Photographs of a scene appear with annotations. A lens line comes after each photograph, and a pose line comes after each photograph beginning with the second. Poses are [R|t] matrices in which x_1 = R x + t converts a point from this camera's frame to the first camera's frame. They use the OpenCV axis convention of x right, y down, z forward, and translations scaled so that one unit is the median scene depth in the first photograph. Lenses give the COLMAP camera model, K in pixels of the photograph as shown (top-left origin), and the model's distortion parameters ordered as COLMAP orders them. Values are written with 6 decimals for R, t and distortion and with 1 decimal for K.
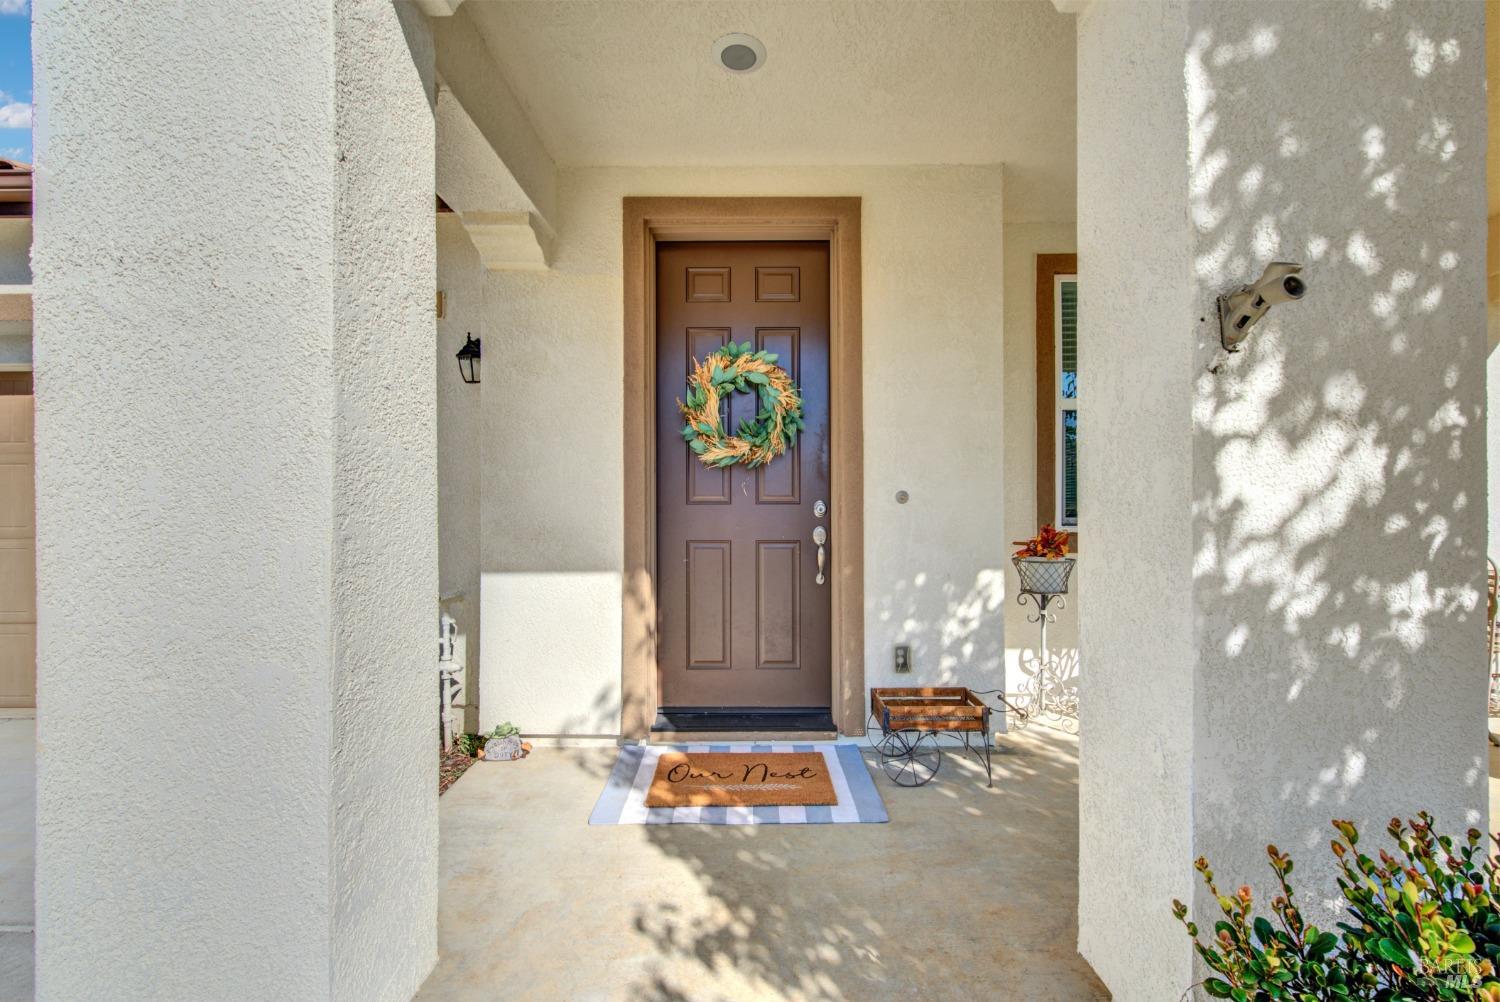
lens RADIAL K [[600.7, 0, 750.0], [0, 600.7, 501.0], [0, 0, 1]] dist [0.001920, -0.003522]
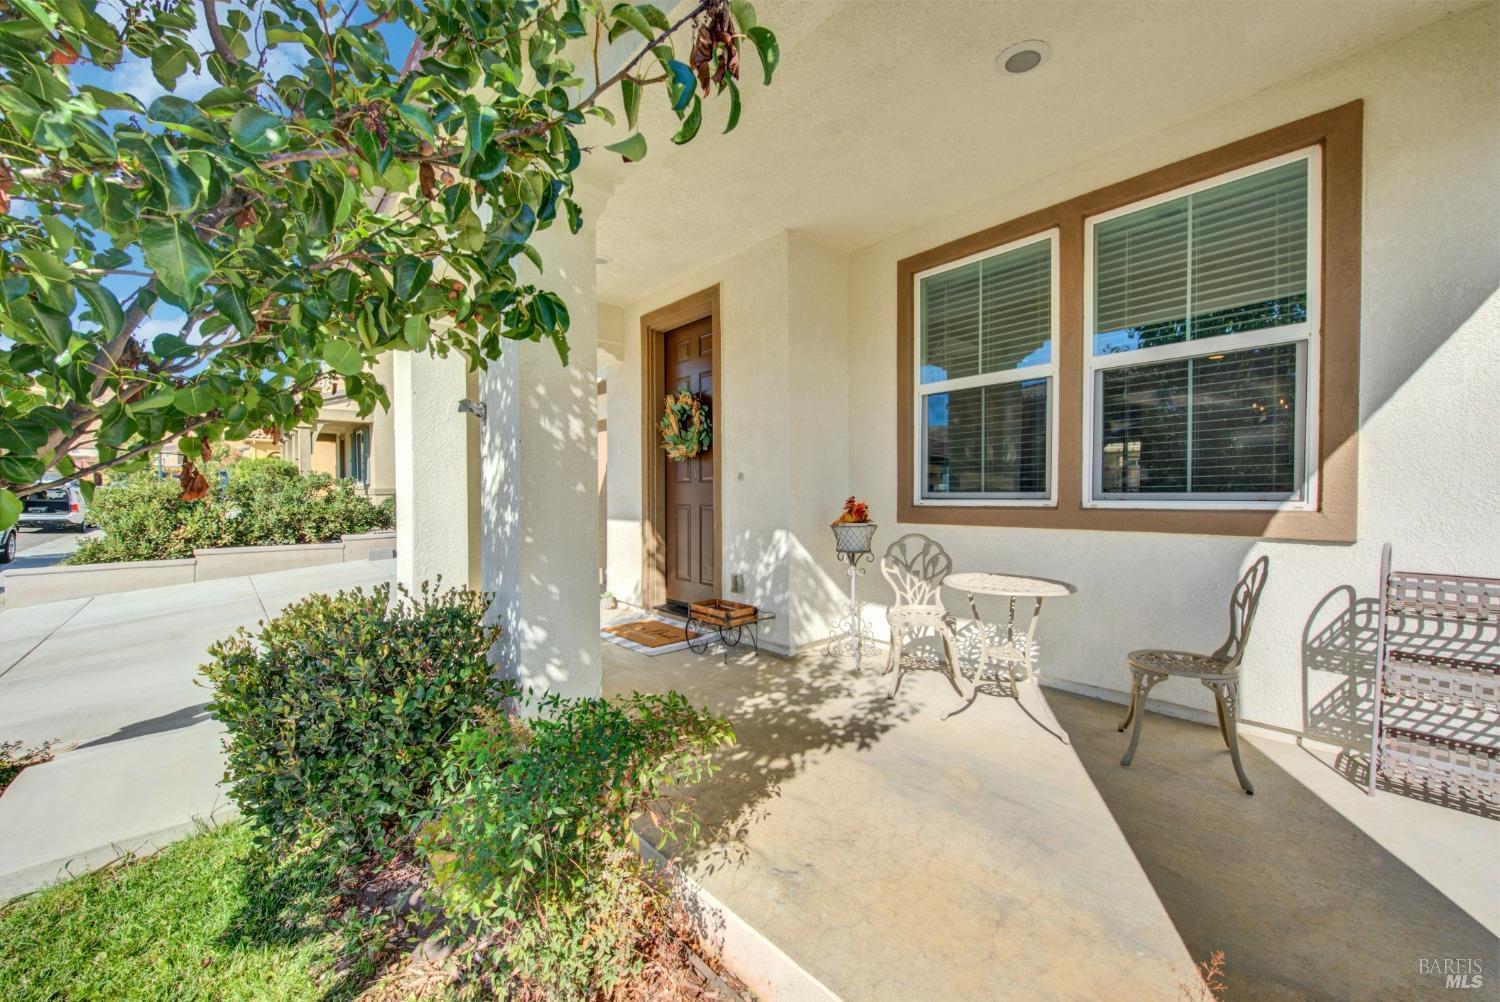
lens RADIAL K [[600.7, 0, 750.0], [0, 600.7, 501.0], [0, 0, 1]] dist [0.001920, -0.003522]
pose [[0.647136, 0.015381, -0.762219, 1.421626], [0.009884, 0.999543, 0.028562, 0.009622], [0.762311, -0.026018, 0.646688, 0.048020]]
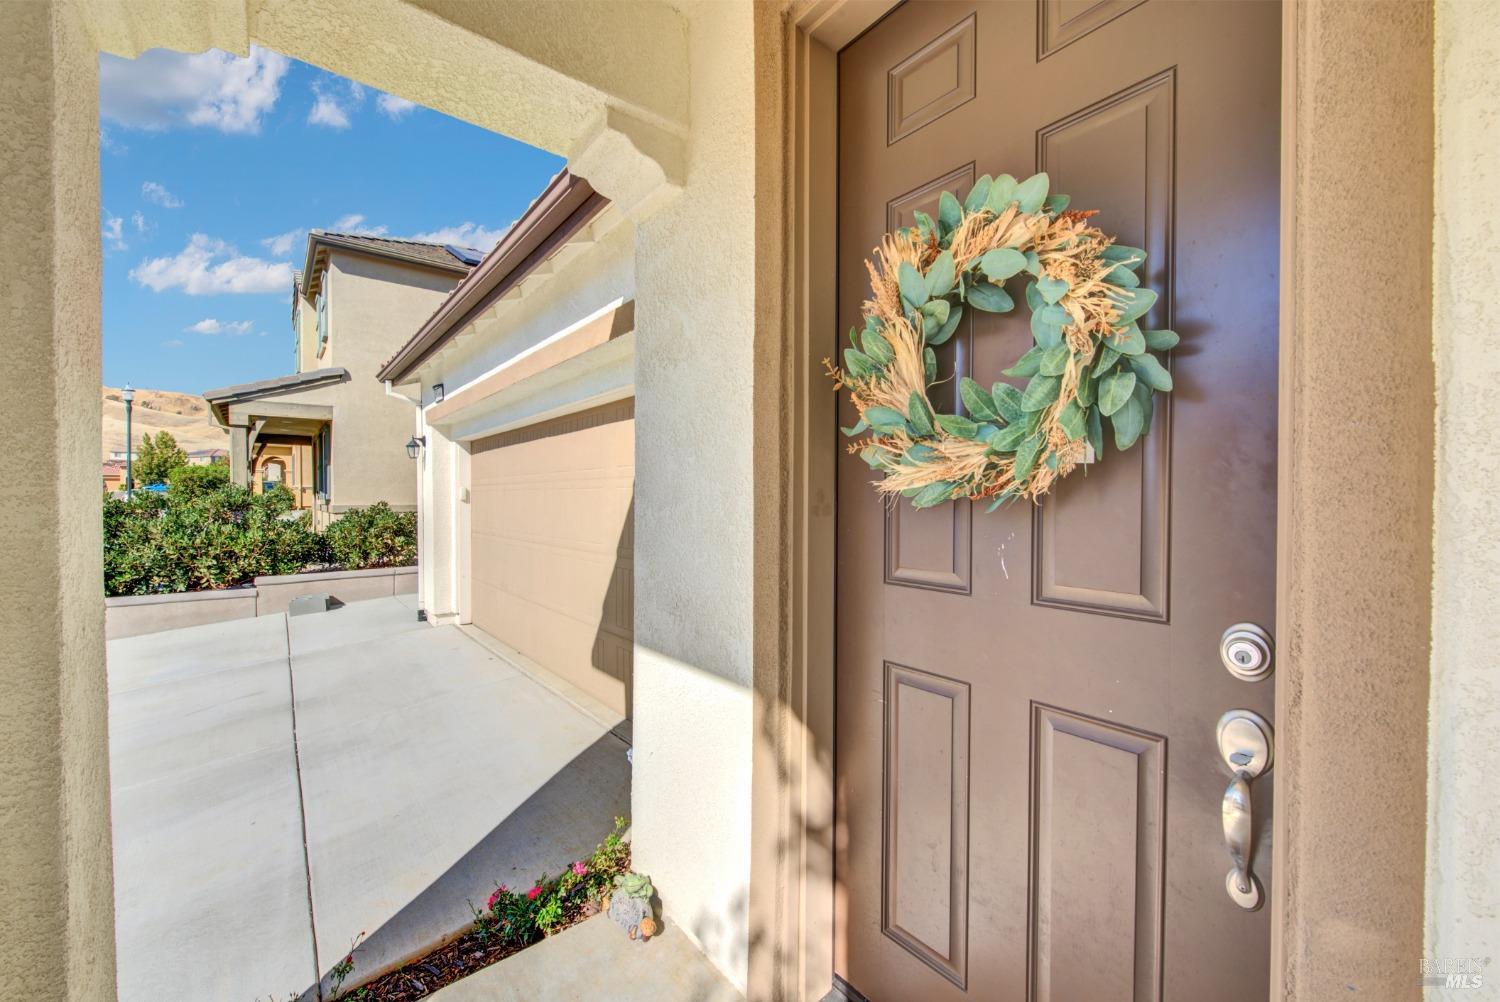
lens RADIAL K [[600.7, 0, 750.0], [0, 600.7, 501.0], [0, 0, 1]] dist [0.001920, -0.003522]
pose [[0.617677, 0.011565, -0.786347, 0.207080], [0.008935, 0.999724, 0.021722, -0.073020], [0.786381, -0.020443, 0.617403, 0.661322]]
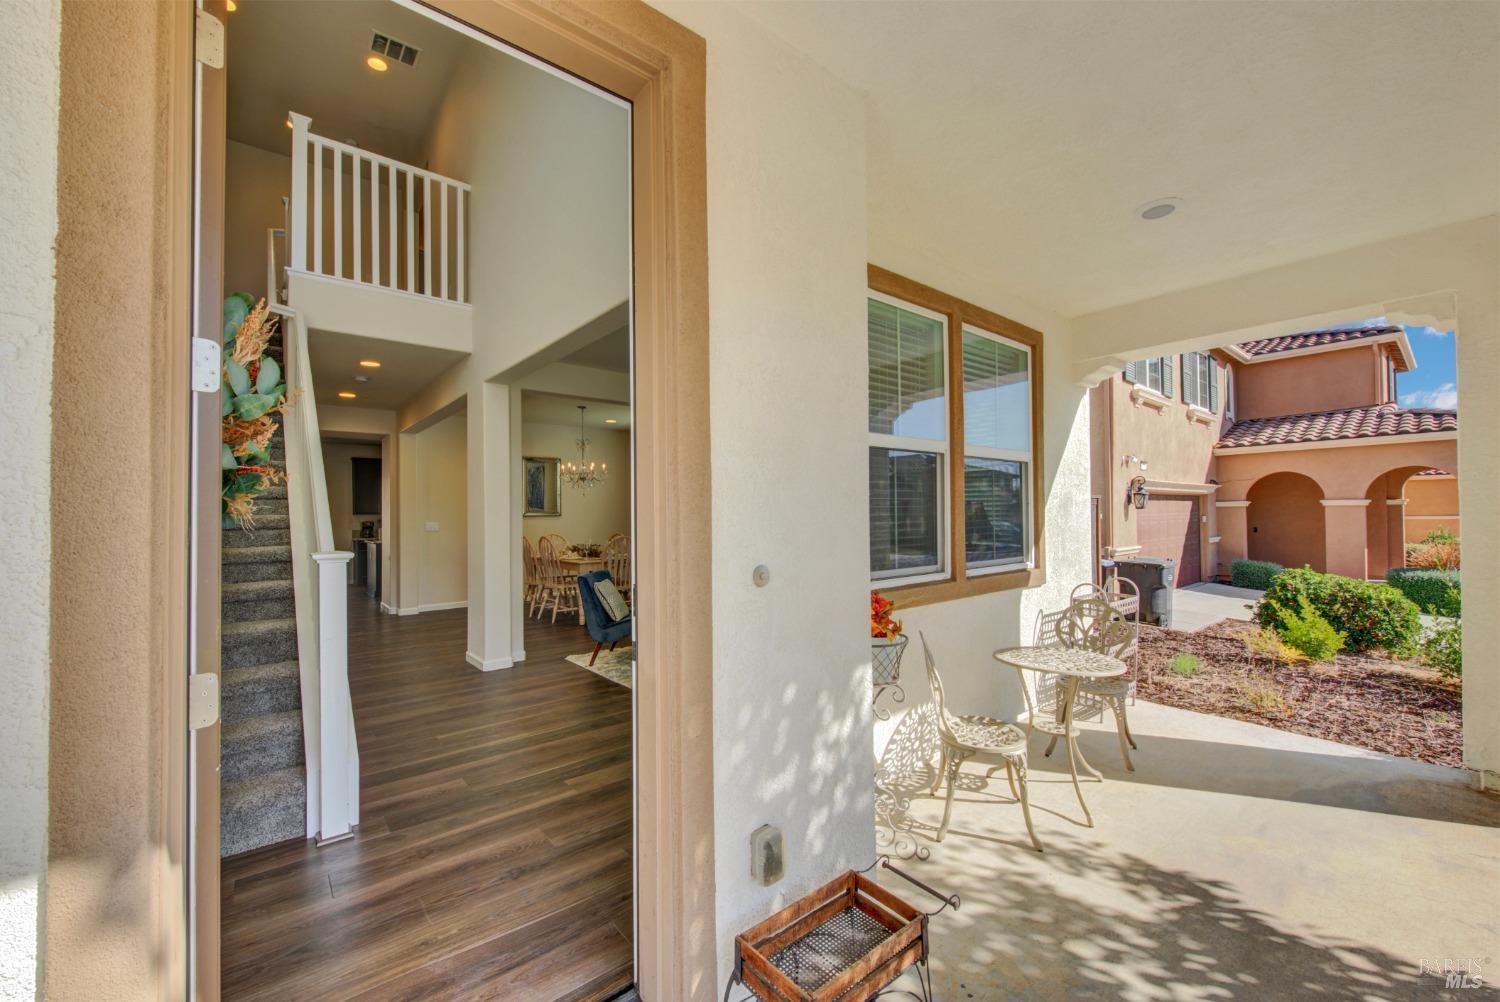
lens RADIAL K [[598.5, 0, 757.7], [0, 598.5, 510.5], [0, 0, 1]] dist [-0.009599, 0.000196]
pose [[0.772449, 0.003698, 0.635066, -0.124683], [0.000928, 0.999975, -0.006951, -0.067708], [-0.635076, 0.005959, 0.772427, 0.546726]]
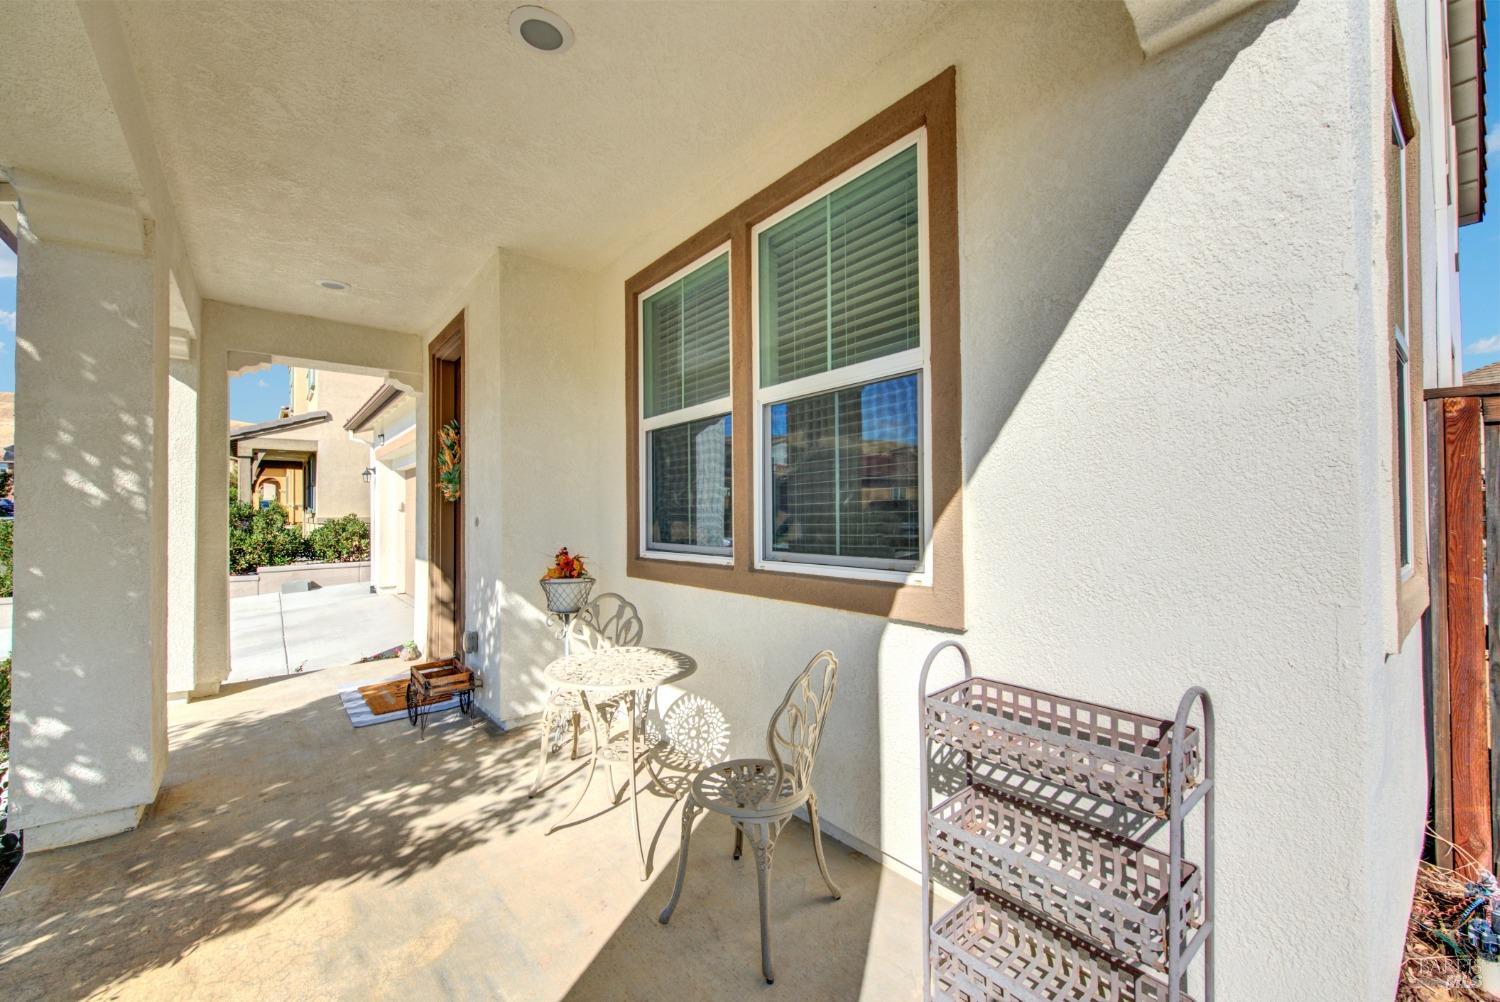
lens RADIAL K [[600.7, 0, 750.0], [0, 600.7, 501.0], [0, 0, 1]] dist [0.001920, -0.003522]
pose [[0.622520, -0.013671, -0.782484, 1.691477], [0.015305, 0.999869, -0.005293, -0.039096], [0.782454, -0.008681, 0.622648, 0.646270]]
